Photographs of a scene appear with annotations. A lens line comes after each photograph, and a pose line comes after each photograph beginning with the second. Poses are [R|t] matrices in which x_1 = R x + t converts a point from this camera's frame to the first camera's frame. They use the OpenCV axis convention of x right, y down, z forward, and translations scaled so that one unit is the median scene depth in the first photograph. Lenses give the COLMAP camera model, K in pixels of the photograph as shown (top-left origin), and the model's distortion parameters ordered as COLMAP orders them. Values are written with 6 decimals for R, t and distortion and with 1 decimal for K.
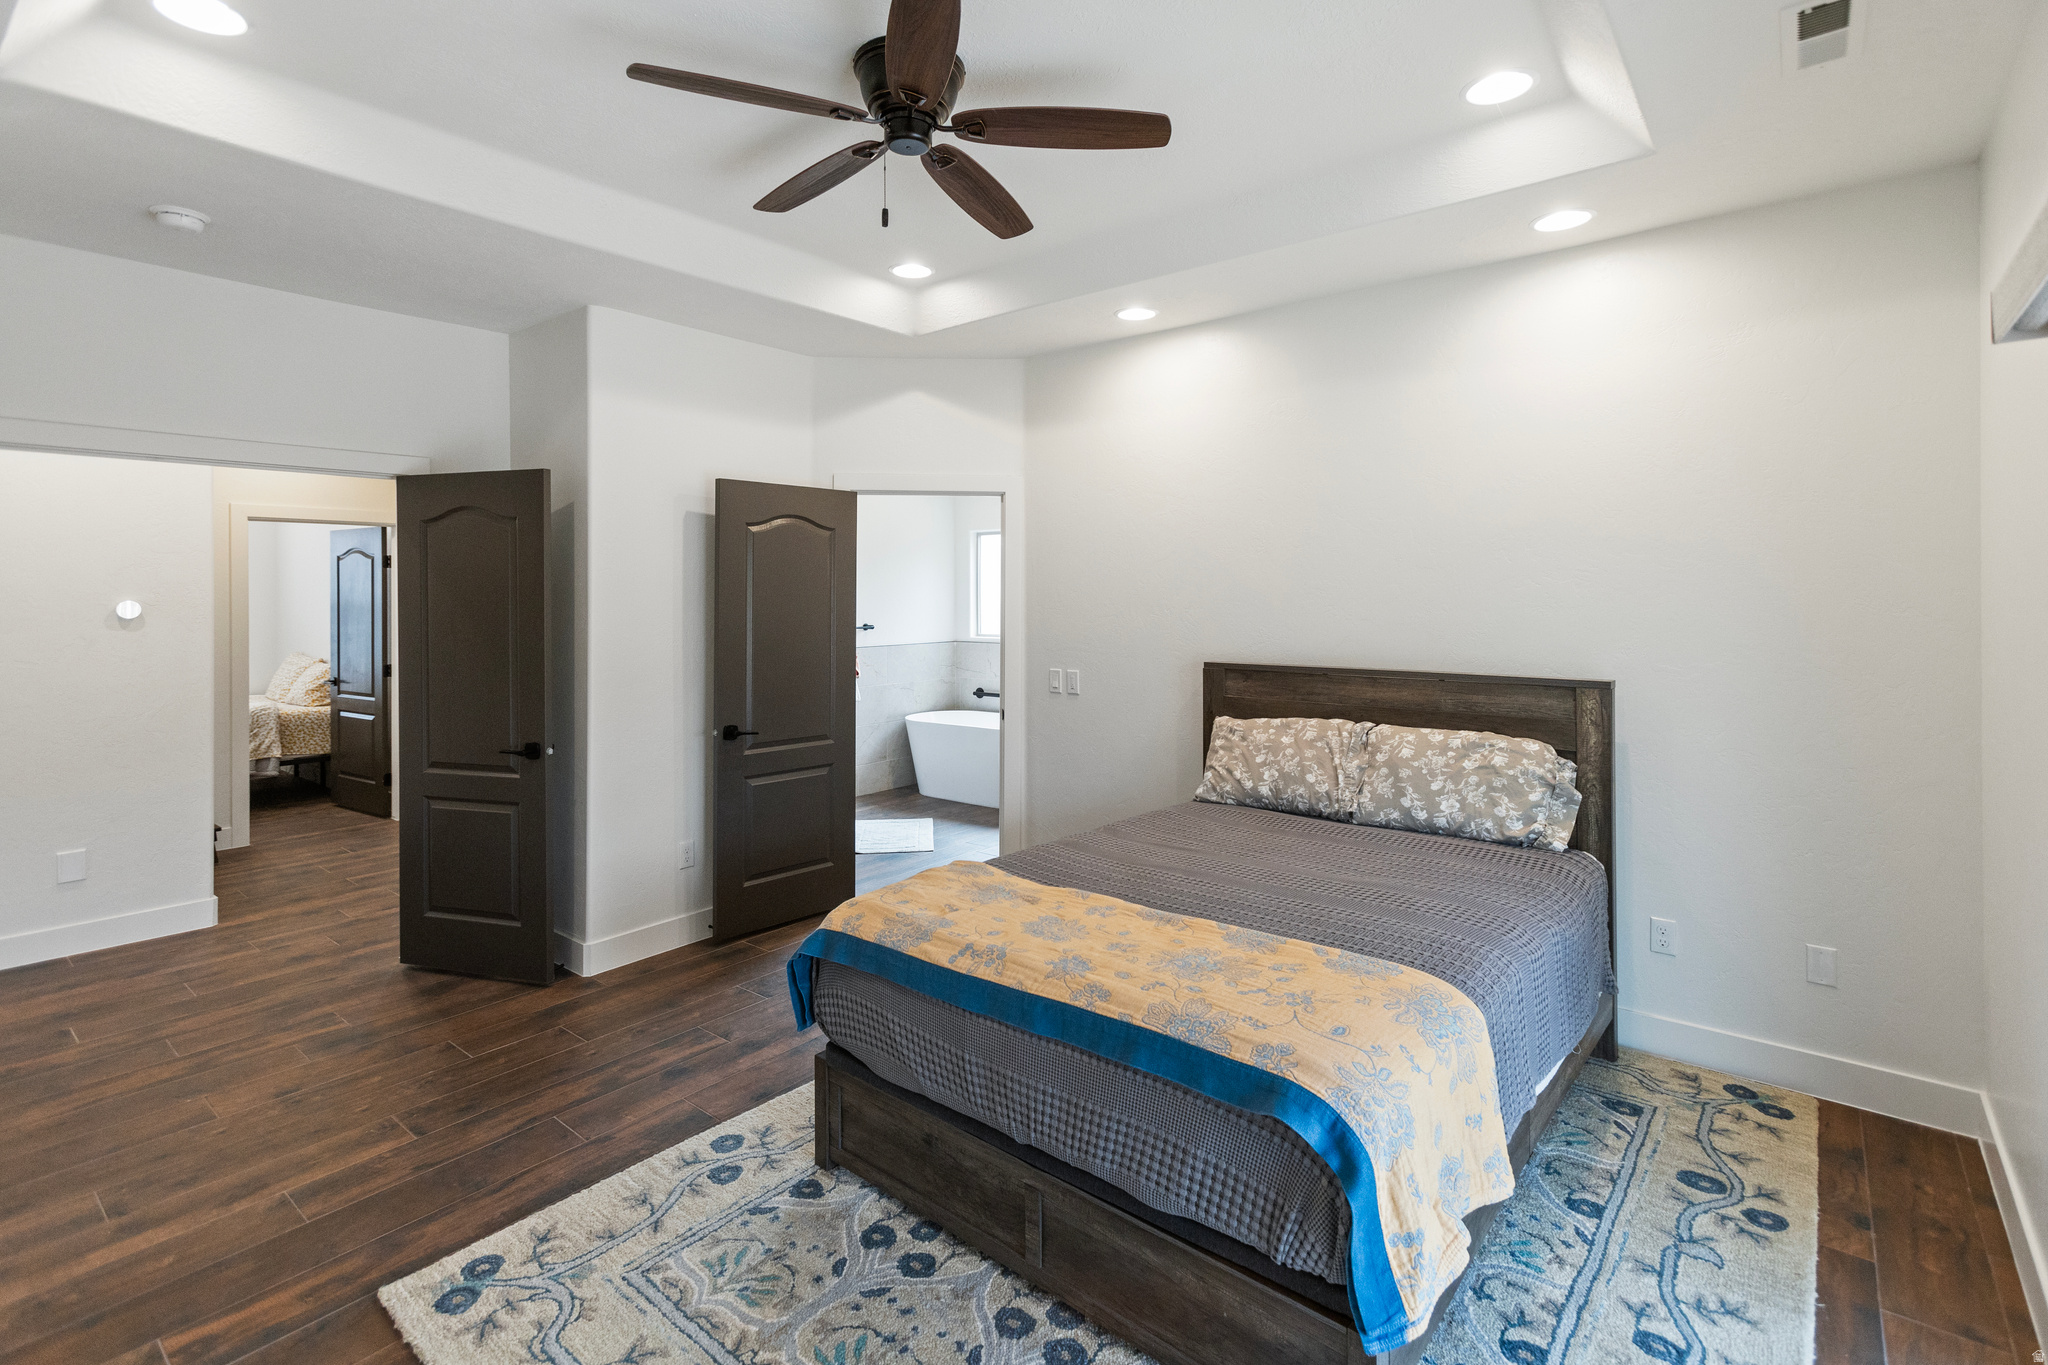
lens RADIAL K [[955.4, 0, 1016.3], [0, 955.4, 604.7], [0, 0, 1]] dist [0.000412, -0.000089]
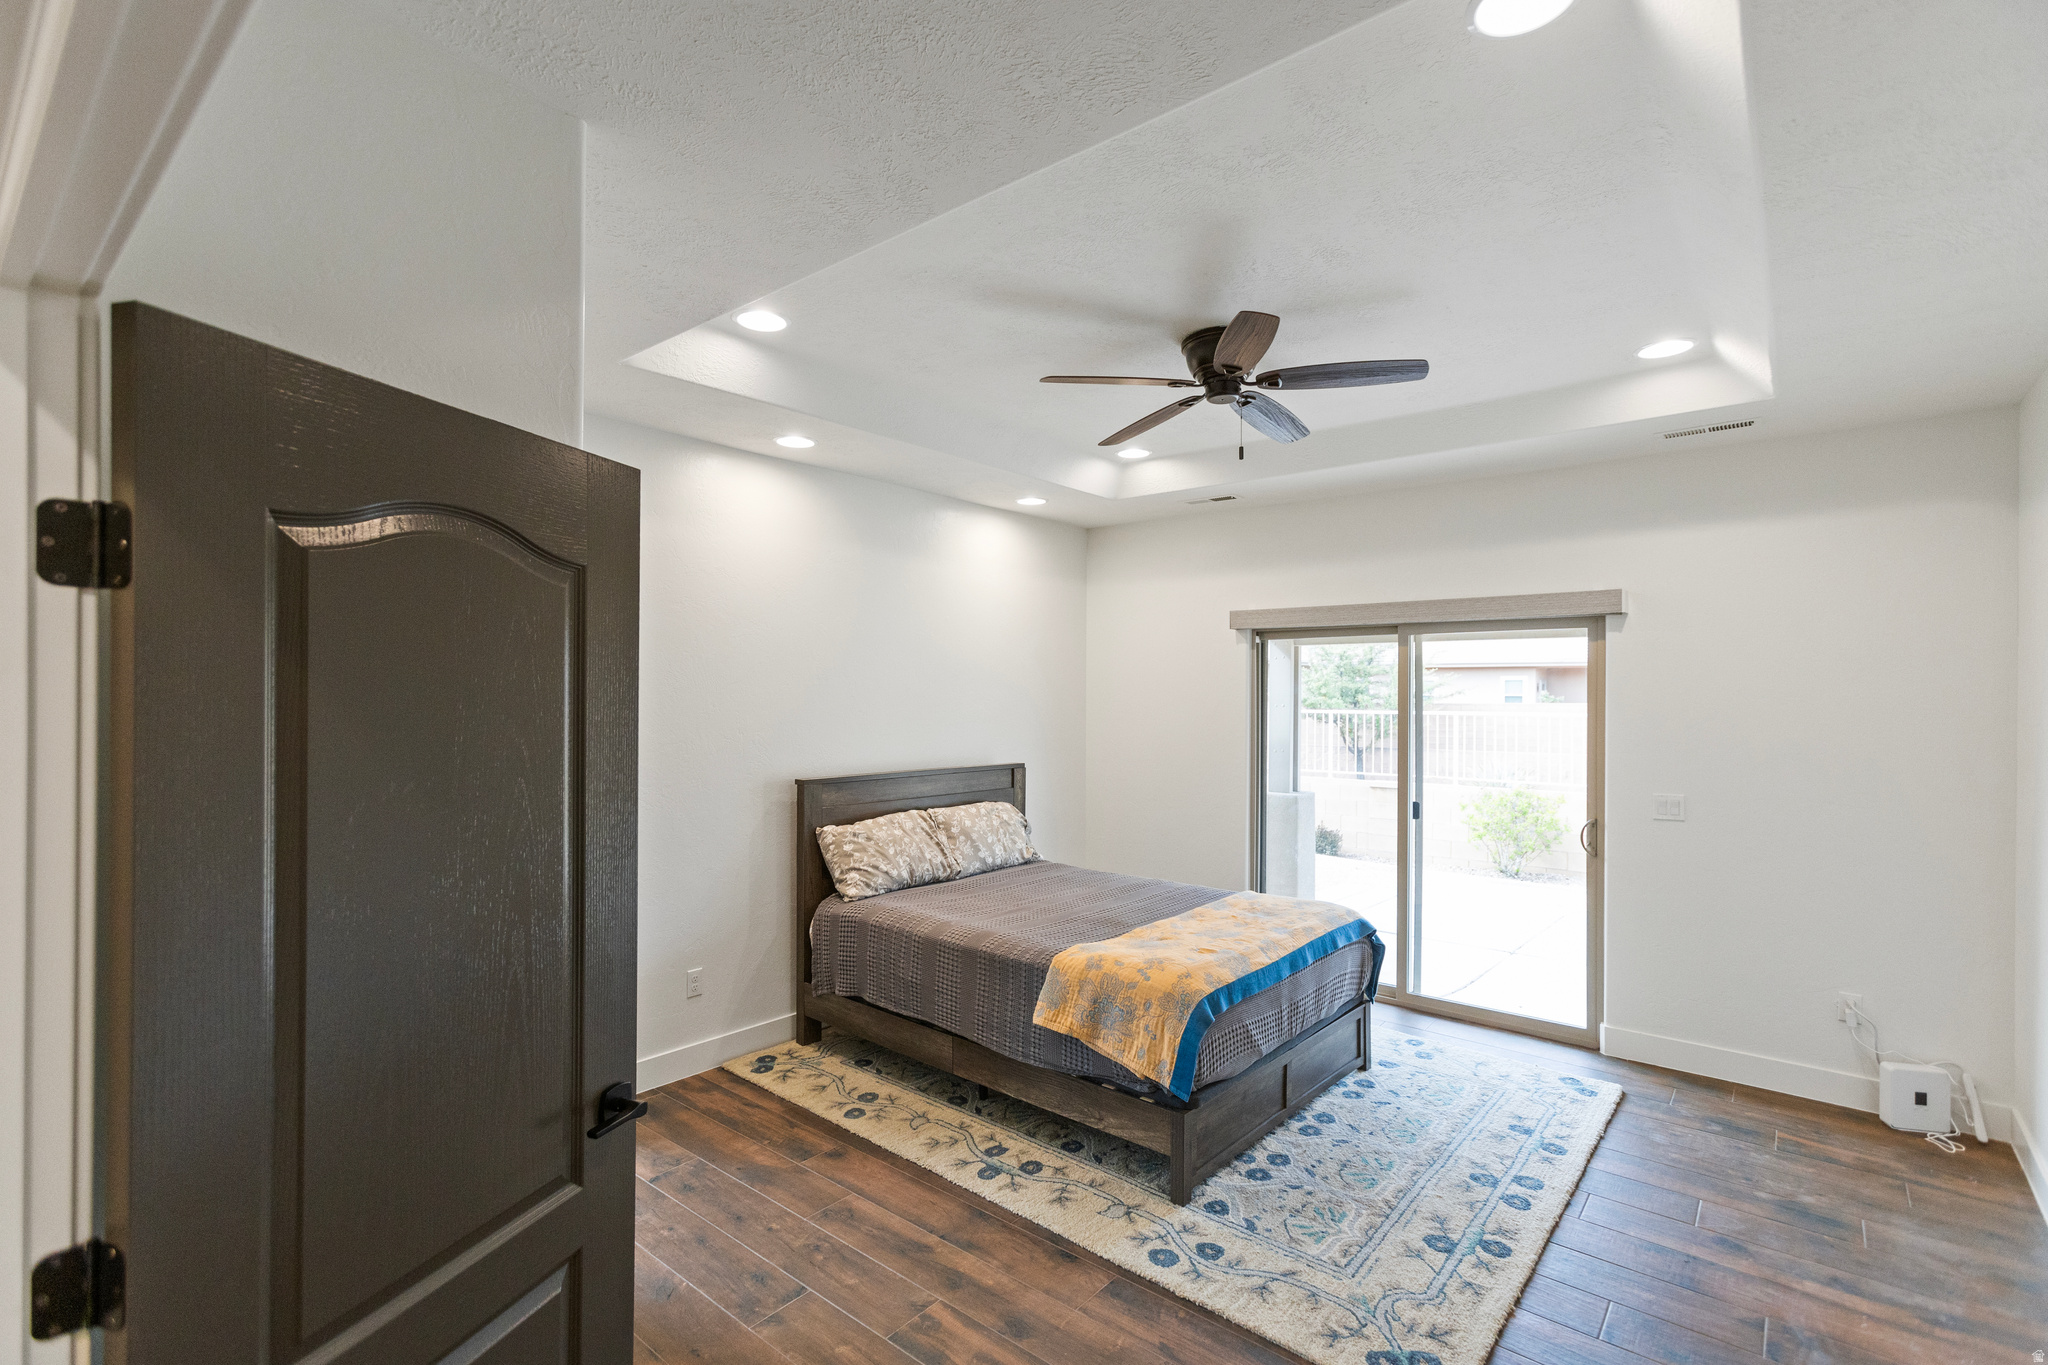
lens RADIAL K [[952.4, 0, 1005.3], [0, 952.4, 696.4], [0, 0, 1]] dist [0.001052, 0.000313]
pose [[0.006002, 0.004846, 0.999970, -1.398129], [0.002846, 0.999984, -0.004863, -0.045966], [-0.999978, 0.002875, 0.005988, 1.209916]]
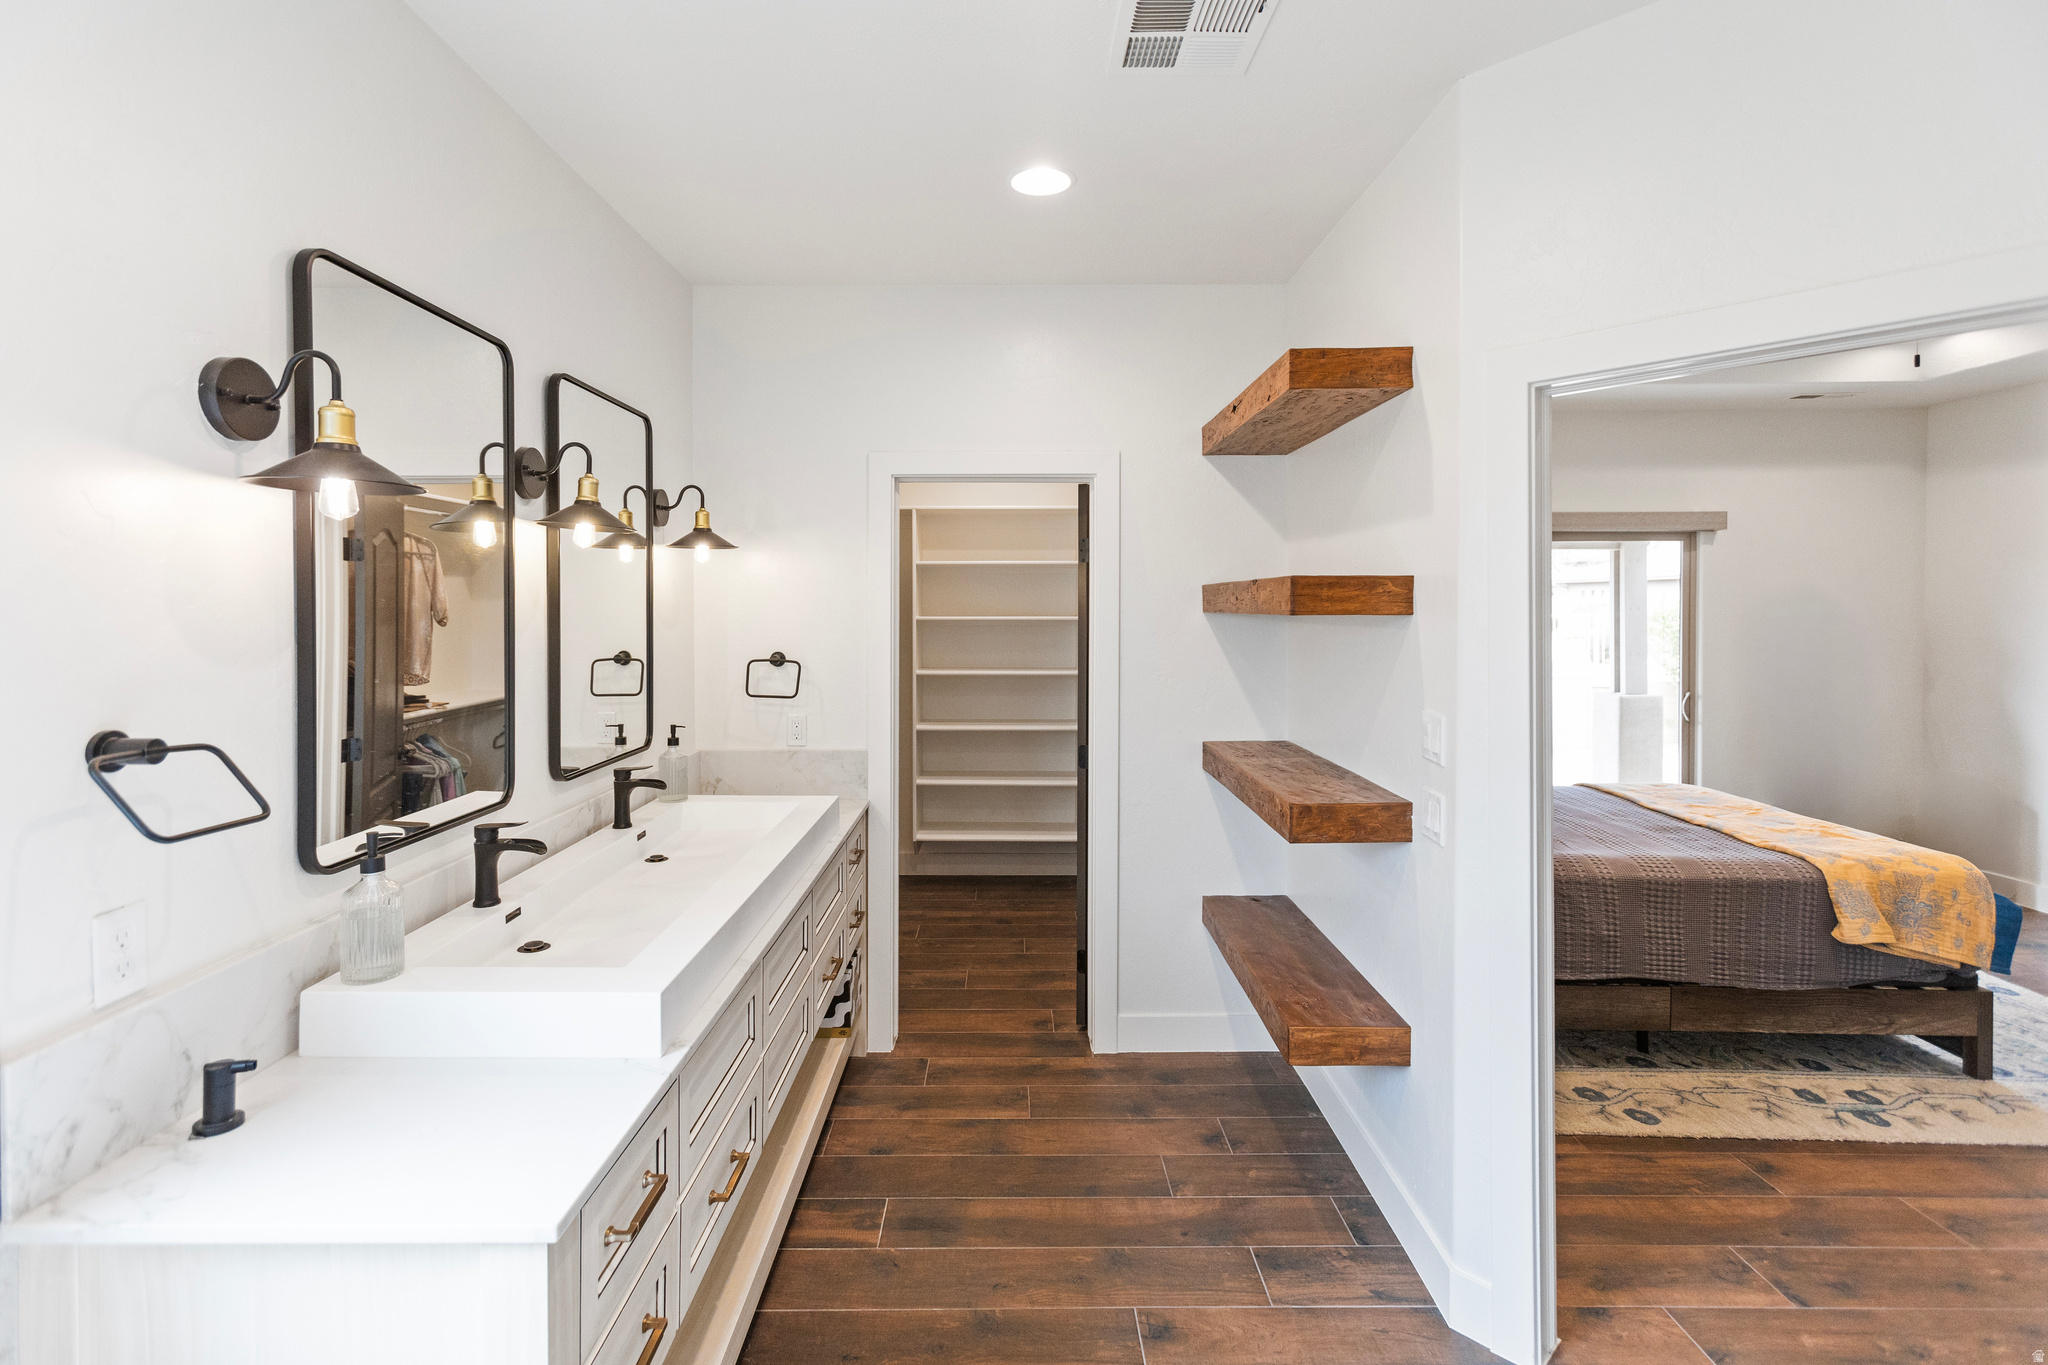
lens RADIAL K [[955.4, 0, 1016.3], [0, 955.4, 604.7], [0, 0, 1]] dist [0.000412, -0.000089]
pose [[-0.641874, 0.005328, 0.766792, -0.351197], [0.005359, 0.999983, -0.002462, -0.032455], [-0.766791, 0.002529, -0.641891, 2.747283]]
